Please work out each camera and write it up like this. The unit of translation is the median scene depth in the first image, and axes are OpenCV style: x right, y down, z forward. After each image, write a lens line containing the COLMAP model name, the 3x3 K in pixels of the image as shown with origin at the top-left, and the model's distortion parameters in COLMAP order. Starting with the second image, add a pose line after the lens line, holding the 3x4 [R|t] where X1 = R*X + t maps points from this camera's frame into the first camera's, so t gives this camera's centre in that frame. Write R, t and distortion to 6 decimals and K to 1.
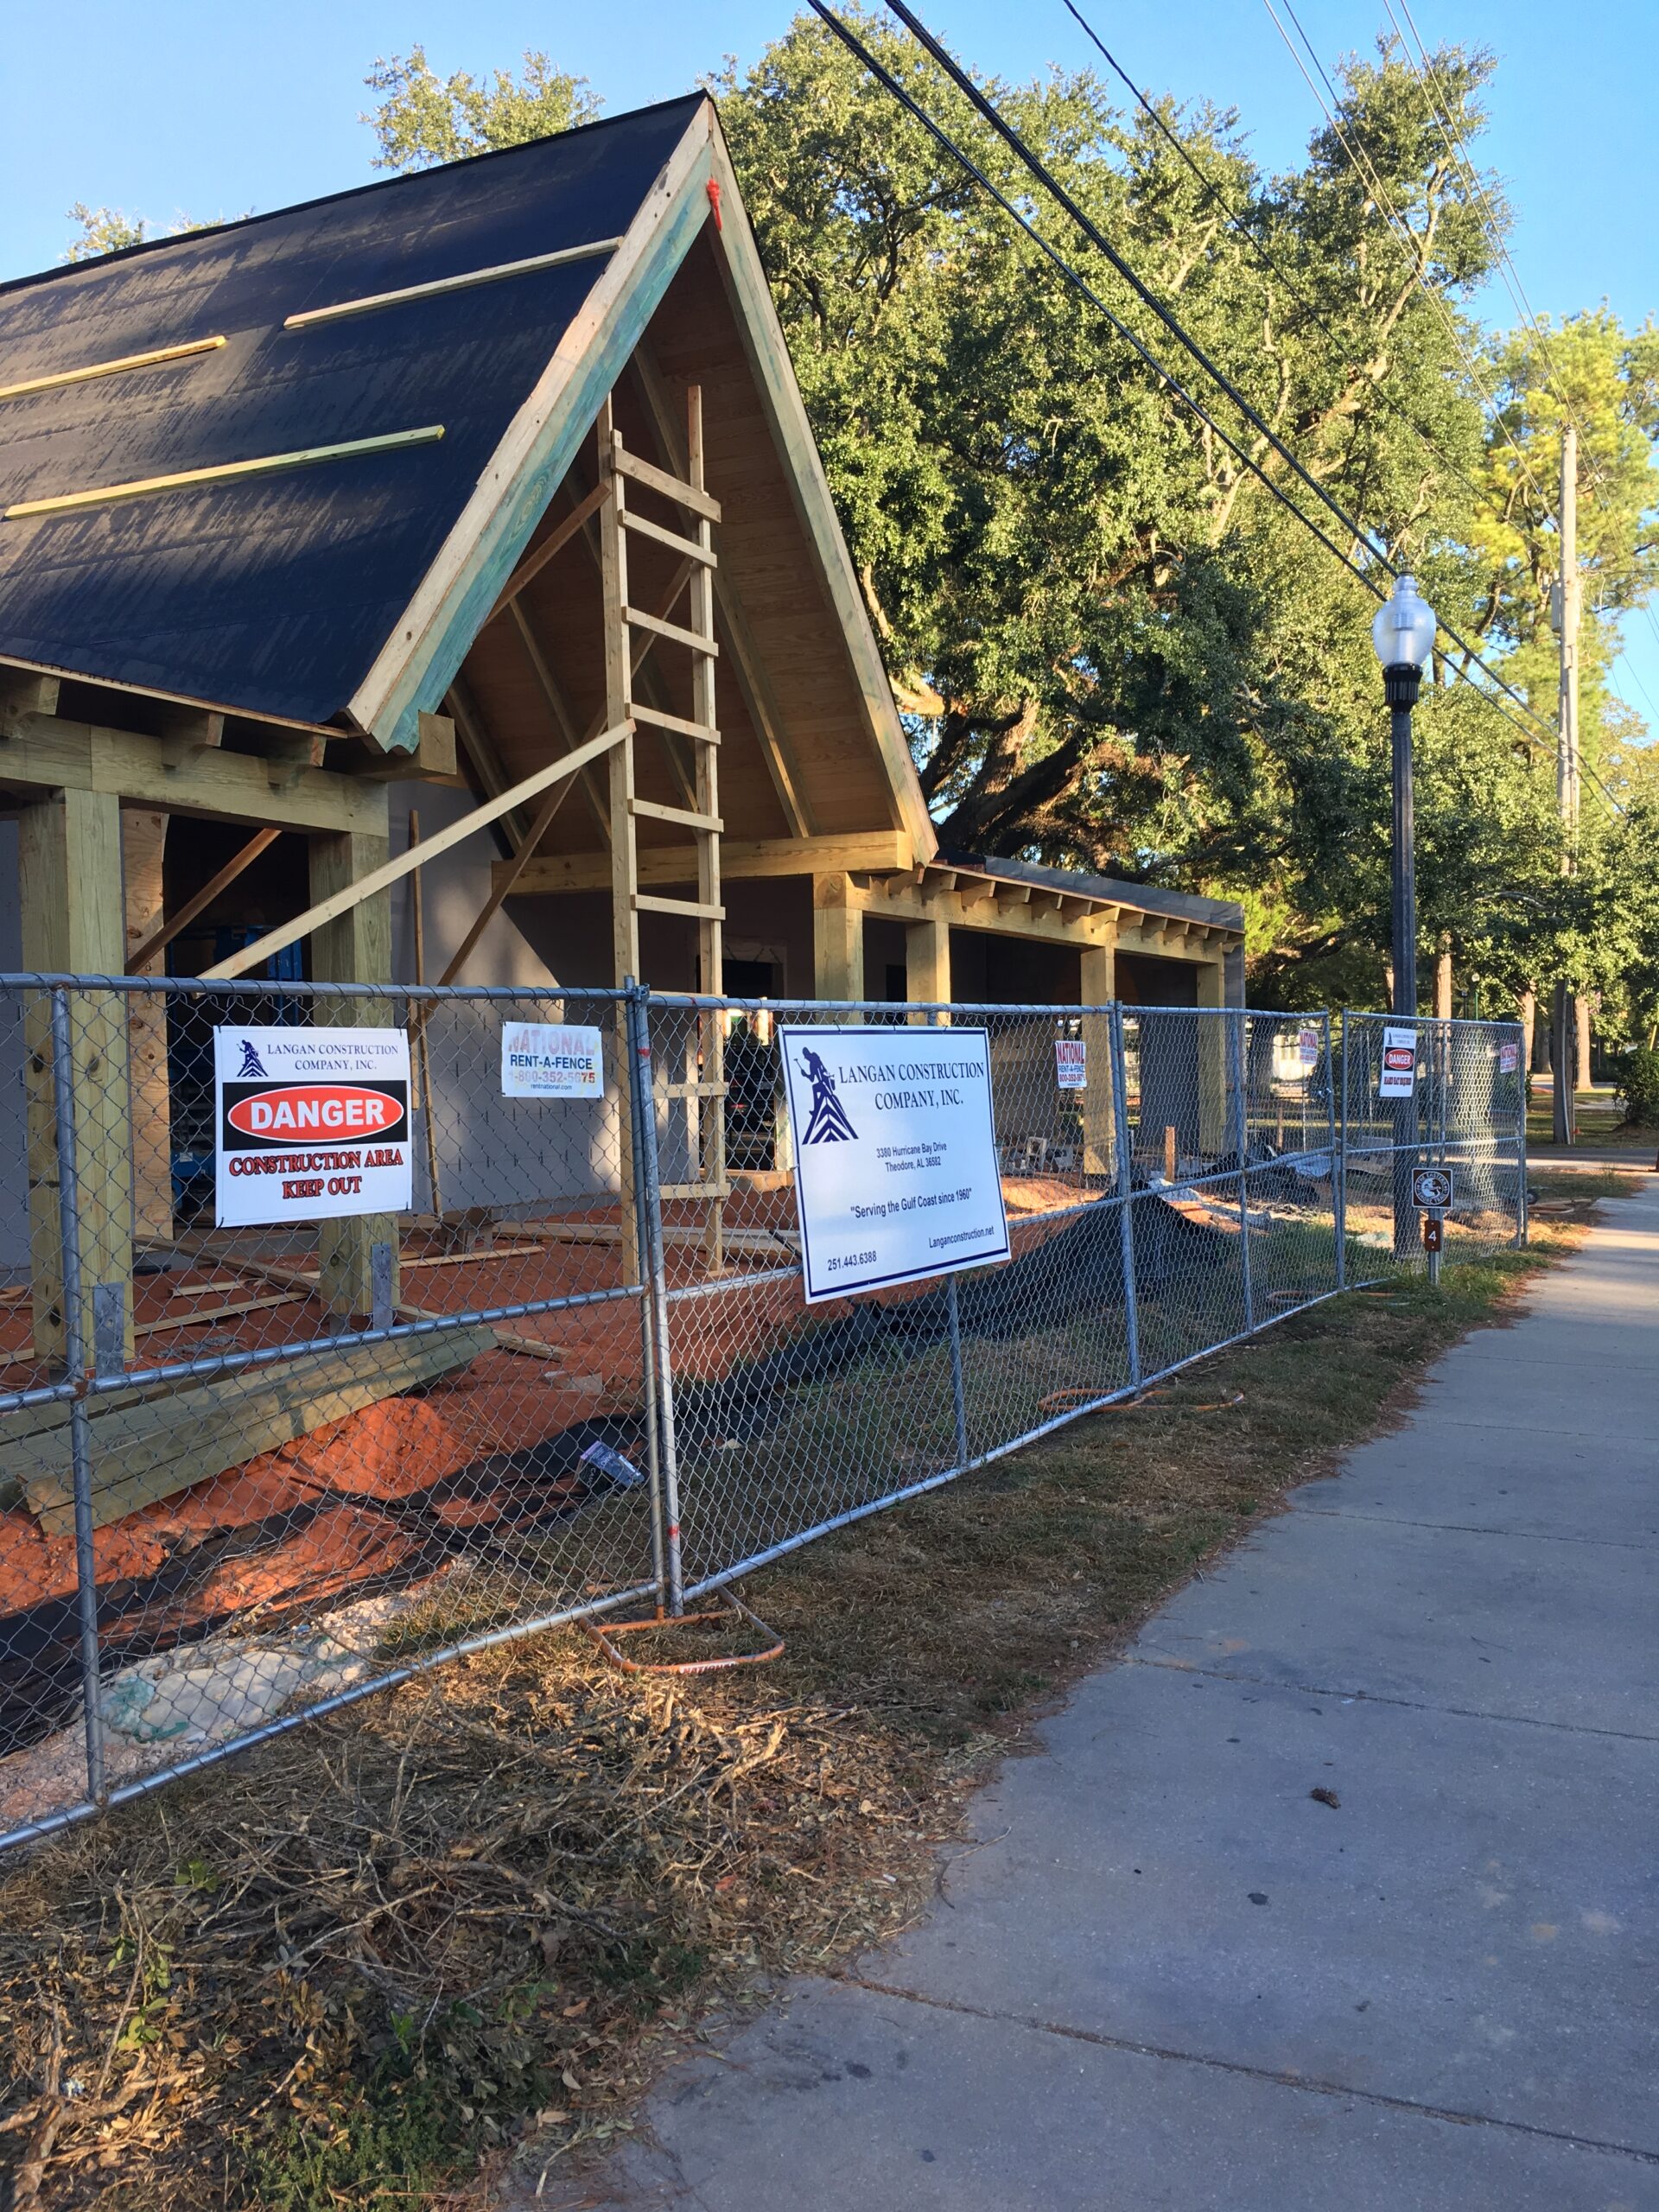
lens RADIAL K [[1881.3, 0, 832.7], [0, 1881.3, 1099.2], [0, 0, 1]] dist [0.034476, -0.043672]
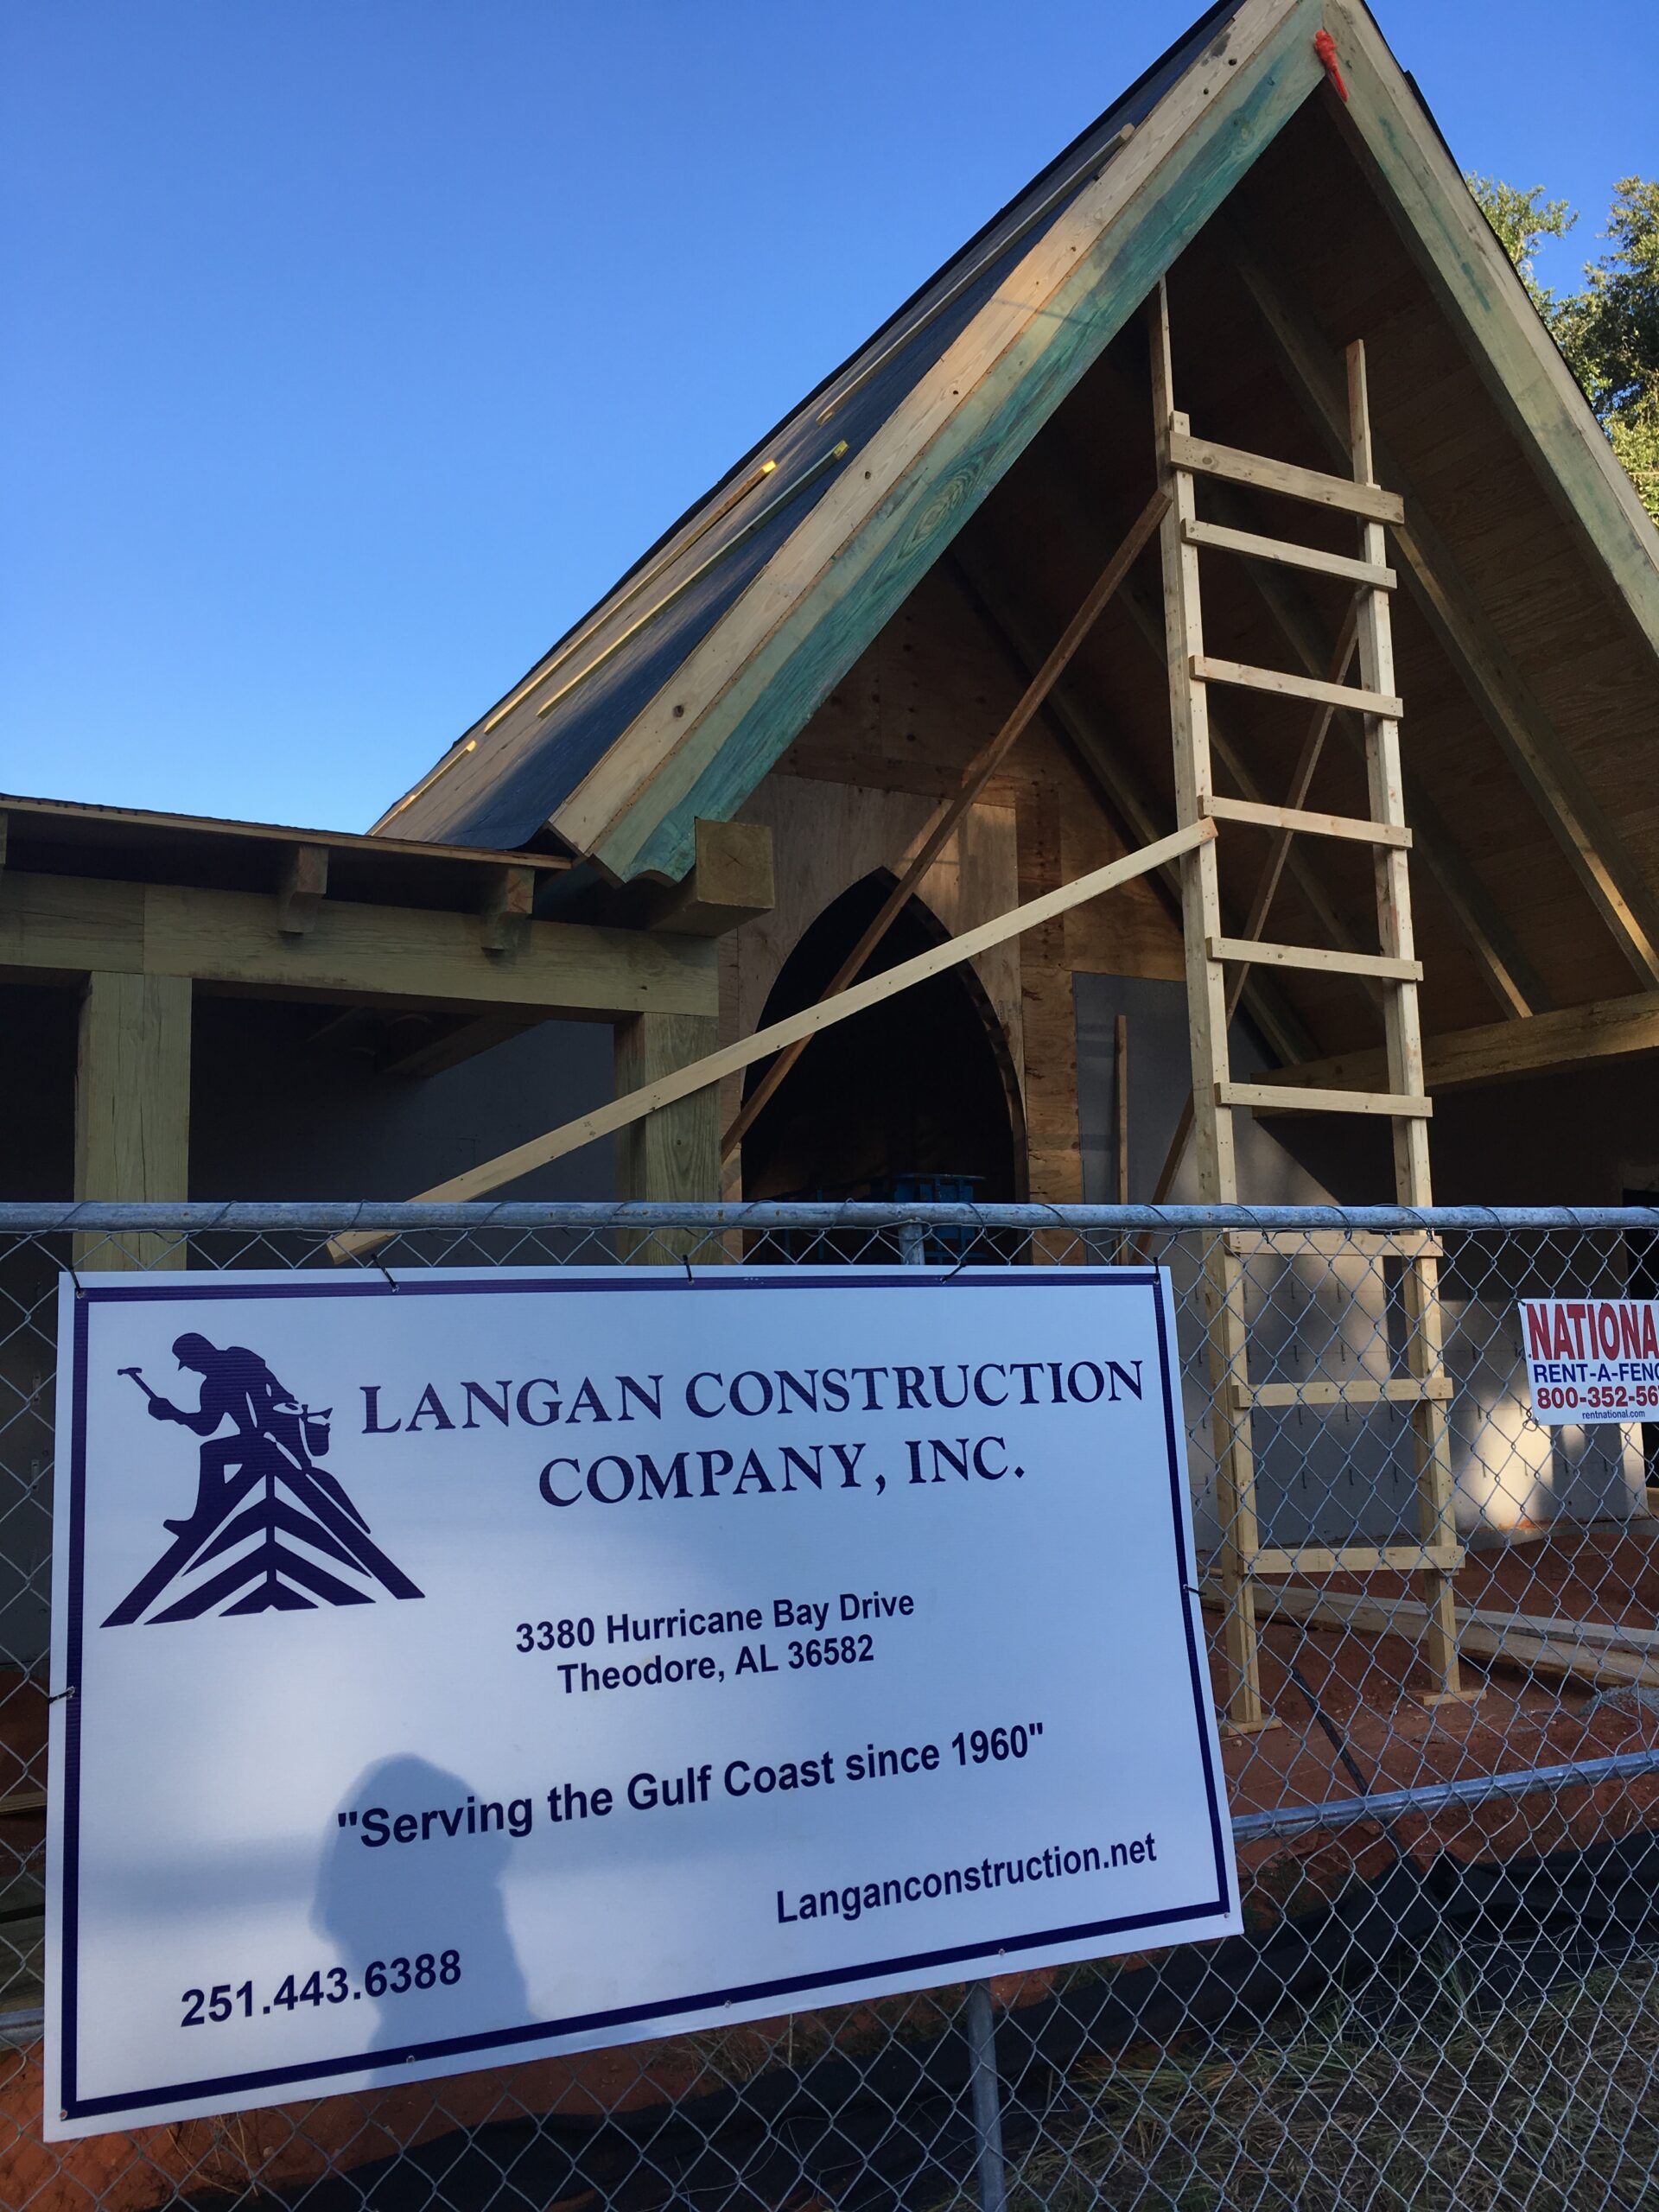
lens RADIAL K [[1881.3, 0, 822.9], [0, 1881.3, 1110.1], [0, 0, 1]] dist [0.034476, -0.043672]
pose [[0.819127, -0.080709, -0.567906, 0.148358], [0.001517, 0.990353, -0.138558, -0.010347], [0.573611, 0.112635, 0.811347, 0.403131]]
